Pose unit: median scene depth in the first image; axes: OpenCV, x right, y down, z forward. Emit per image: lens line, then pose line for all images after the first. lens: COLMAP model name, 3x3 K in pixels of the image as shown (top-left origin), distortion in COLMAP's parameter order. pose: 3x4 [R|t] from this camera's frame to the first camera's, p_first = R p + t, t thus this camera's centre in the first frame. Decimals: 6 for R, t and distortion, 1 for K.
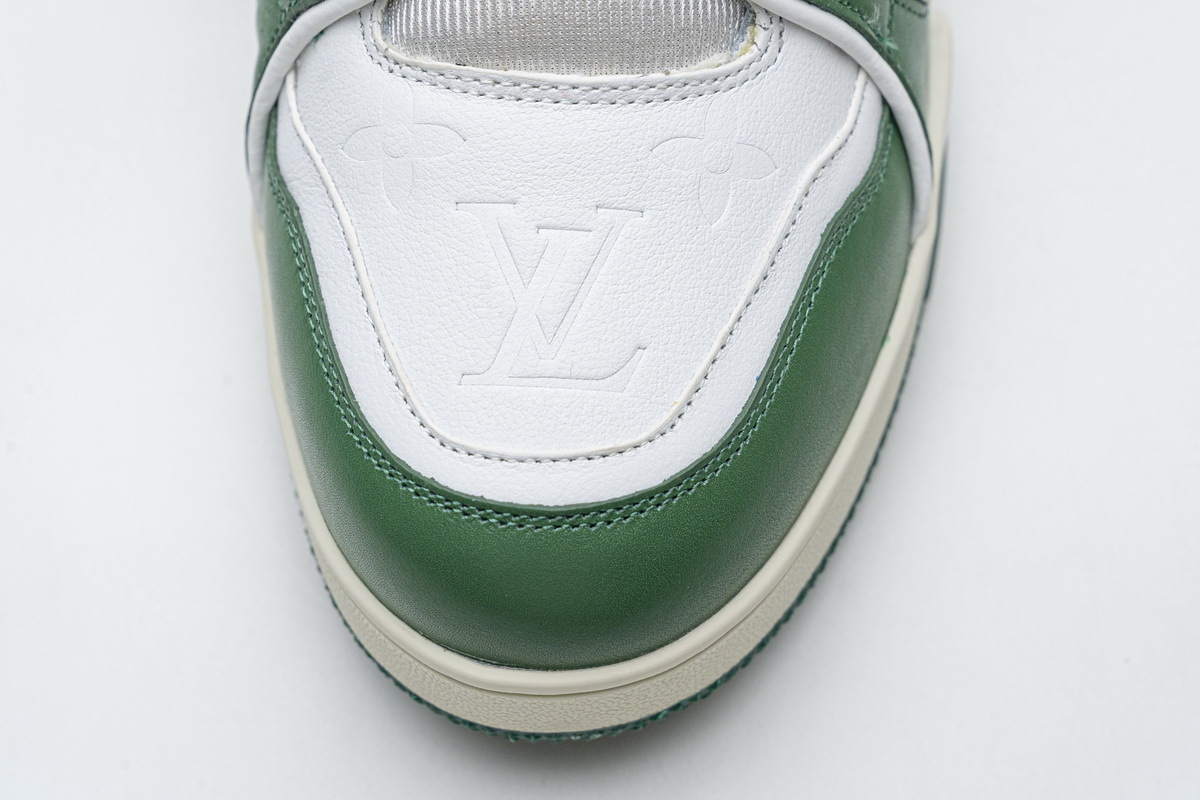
lens RADIAL K [[2295.2, 0, 608.0], [0, 2295.2, 399.2], [0, 0, 1]] dist [0.008664, 0.000000]
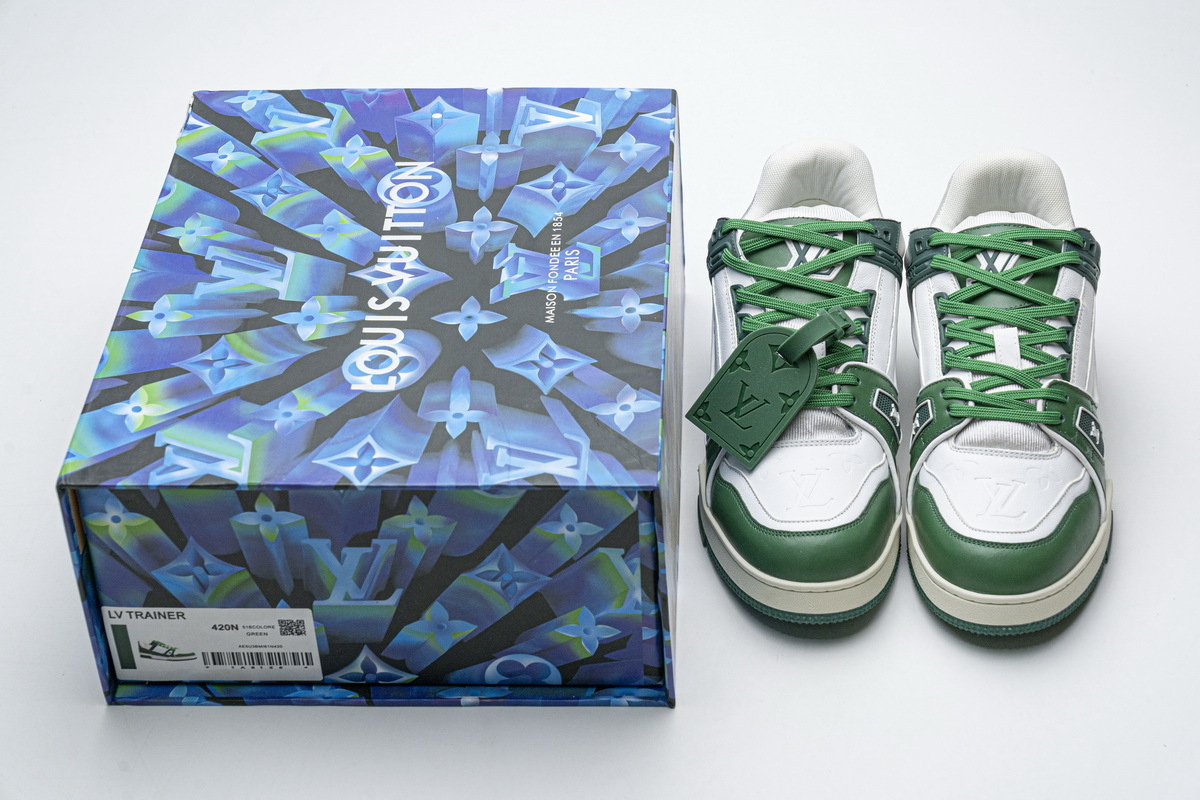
lens RADIAL K [[2295.2, 0, 606.9], [0, 2295.2, 401.8], [0, 0, 1]] dist [0.008664, 0.000000]
pose [[0.992069, 0.033750, -0.121082, -0.213541], [-0.088365, 0.872338, -0.480852, 1.672392], [0.089396, 0.487738, 0.868401, -2.399674]]
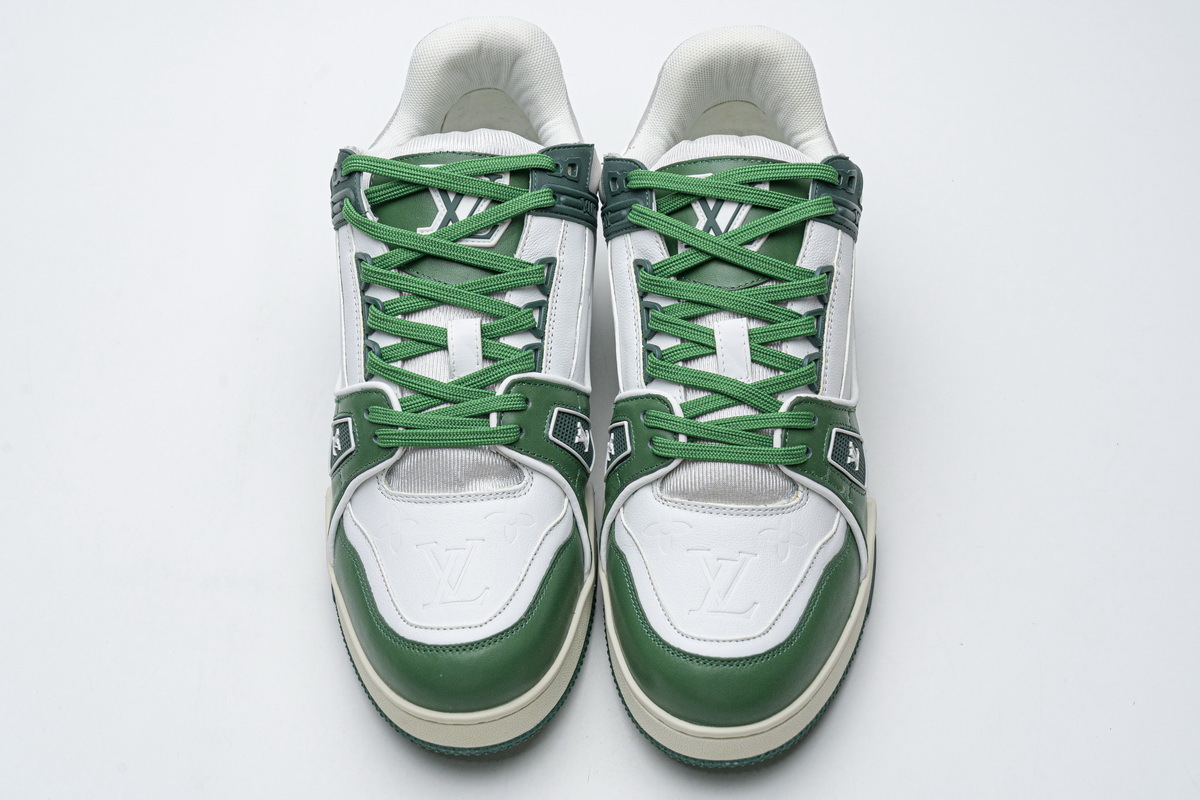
lens RADIAL K [[1726.0, 0, 587.6], [0, 1726.0, 396.1], [0, 0, 1]] dist [0.099471, 0.000000]
pose [[0.998251, 0.018961, -0.055993, -0.072752], [-0.034185, 0.957894, -0.285081, 0.325806], [0.048230, 0.286497, 0.956867, -1.012218]]
